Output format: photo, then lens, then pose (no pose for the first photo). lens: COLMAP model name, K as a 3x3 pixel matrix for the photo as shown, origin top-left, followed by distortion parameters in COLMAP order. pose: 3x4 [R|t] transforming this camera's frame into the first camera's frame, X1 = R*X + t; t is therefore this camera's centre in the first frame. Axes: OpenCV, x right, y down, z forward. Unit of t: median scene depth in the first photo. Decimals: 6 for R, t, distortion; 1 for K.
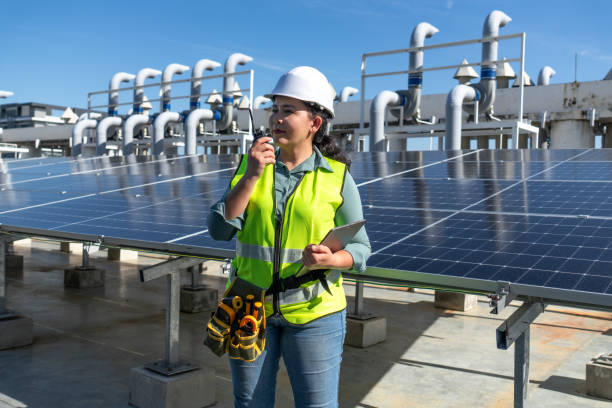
lens RADIAL K [[791.3, 0, 306.0], [0, 791.3, 204.0], [0, 0, 1]] dist [0.013090, 0.022061]
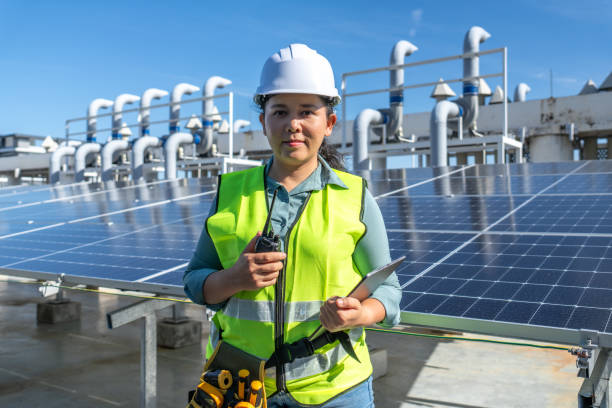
lens RADIAL K [[585.7, 0, 306.0], [0, 585.7, 204.0], [0, 0, 1]] dist [-0.001082, 0.003494]
pose [[0.997629, -0.028672, 0.062572, -0.025341], [0.030169, 0.999278, -0.023106, -0.009941], [-0.061864, 0.024939, 0.997773, 0.276345]]
